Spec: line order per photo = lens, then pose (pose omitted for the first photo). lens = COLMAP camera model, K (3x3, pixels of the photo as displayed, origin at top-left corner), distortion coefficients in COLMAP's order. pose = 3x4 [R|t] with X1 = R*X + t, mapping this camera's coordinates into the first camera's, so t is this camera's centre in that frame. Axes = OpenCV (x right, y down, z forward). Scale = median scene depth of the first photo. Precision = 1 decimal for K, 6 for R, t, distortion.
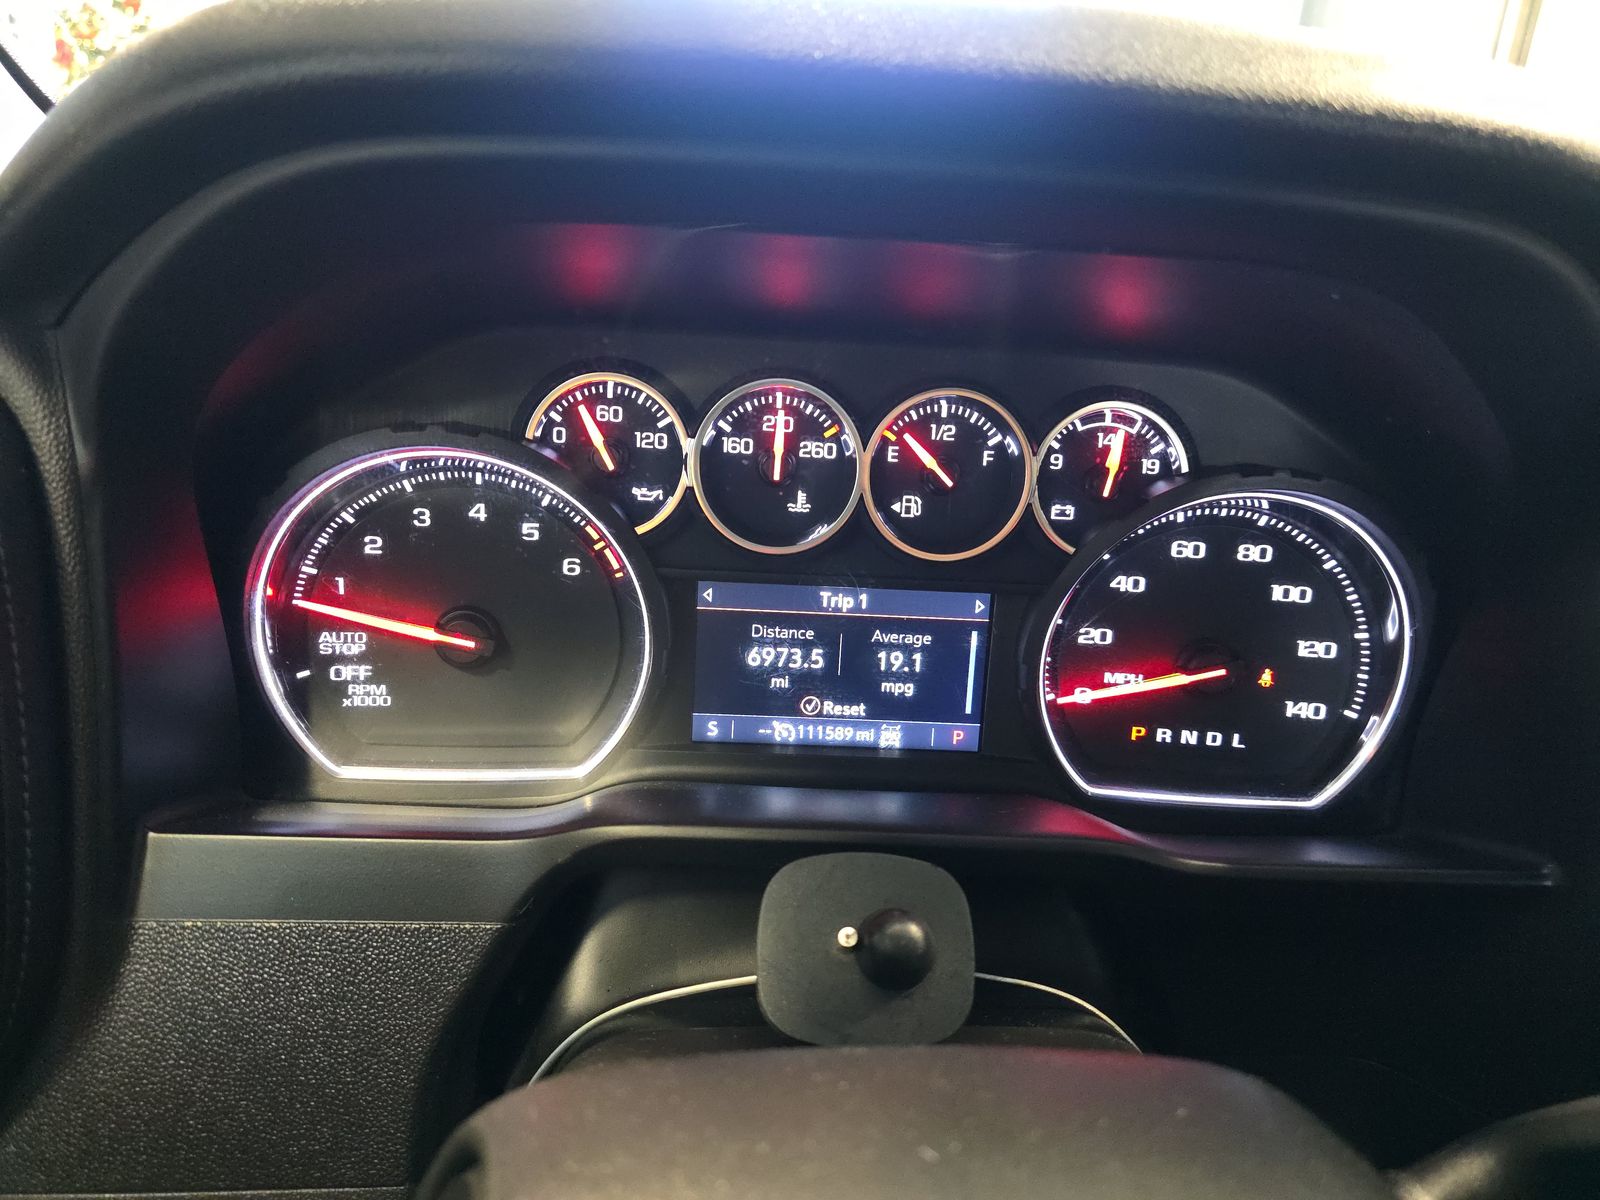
lens RADIAL K [[1079.4, 0, 794.9], [0, 1079.4, 575.2], [0, 0, 1]] dist [-0.004107, -0.004520]
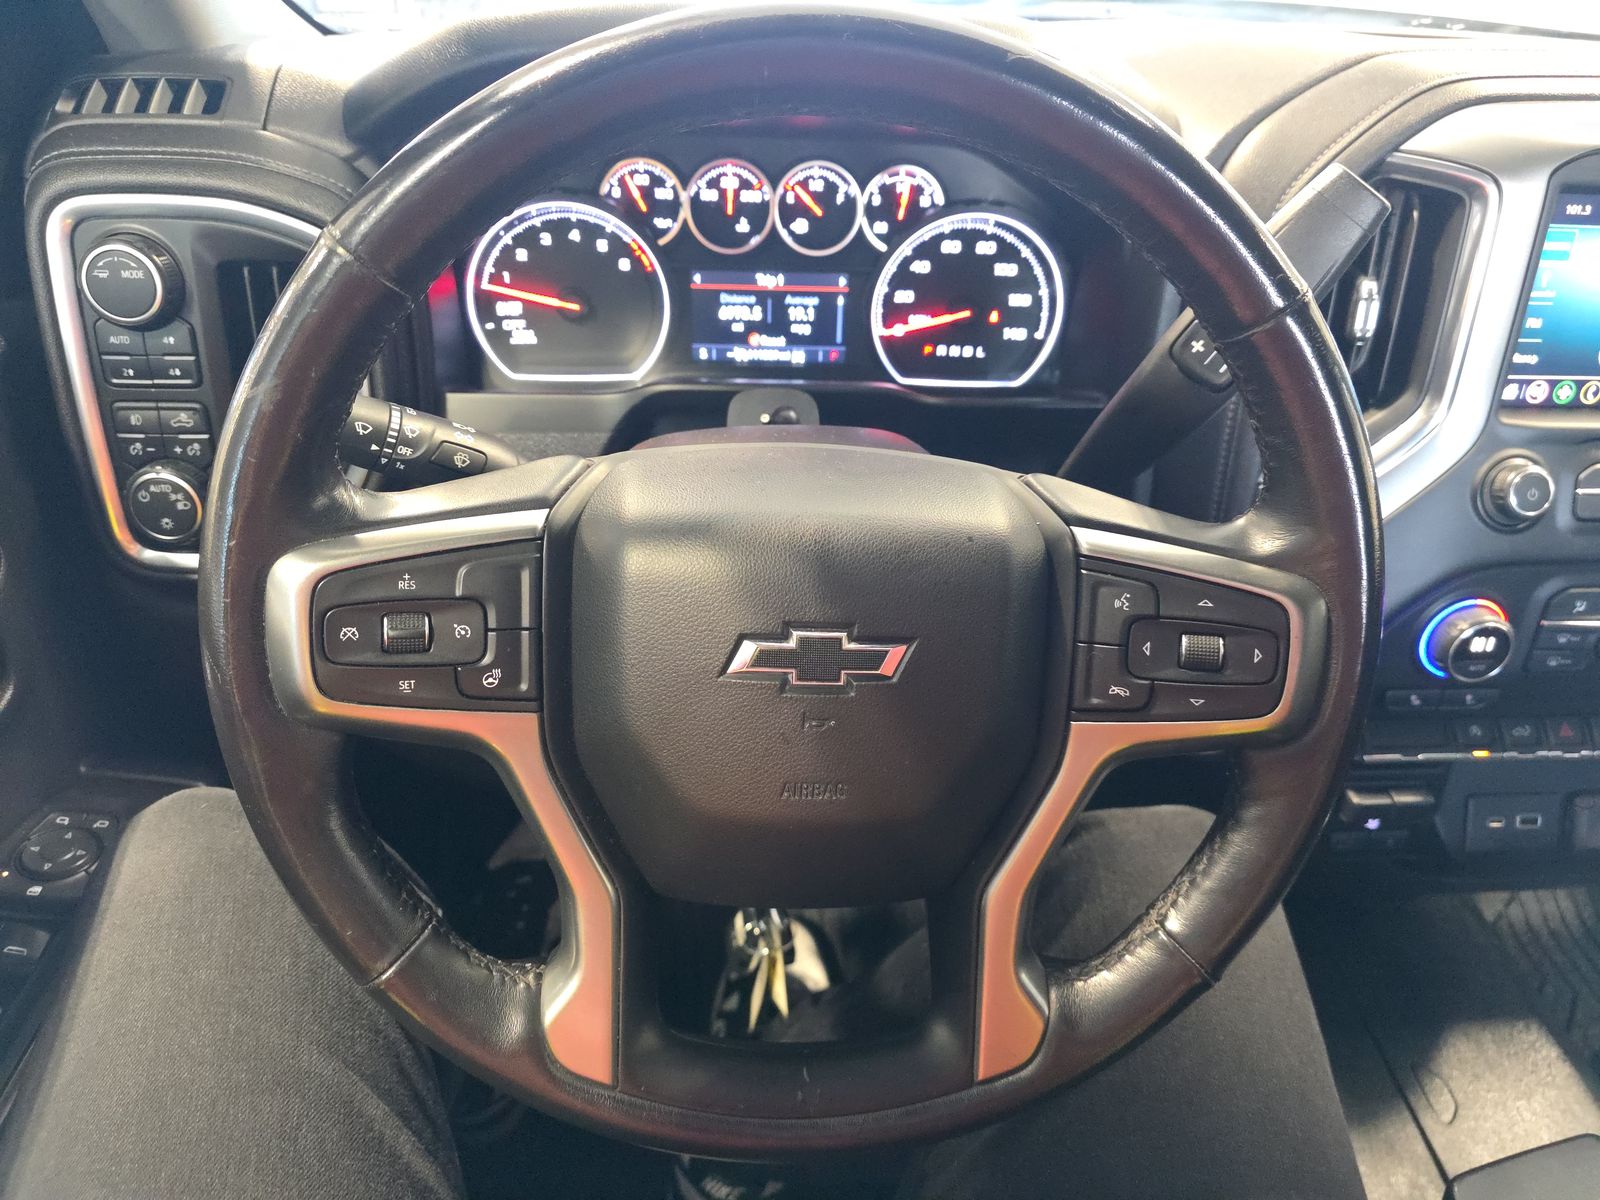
lens RADIAL K [[1079.4, 0, 794.9], [0, 1079.4, 575.2], [0, 0, 1]] dist [-0.004107, -0.004520]
pose [[0.999682, -0.025013, -0.003077, 0.085688], [0.025054, 0.973220, 0.228507, 0.099101], [-0.002721, -0.228511, 0.973537, -0.987827]]
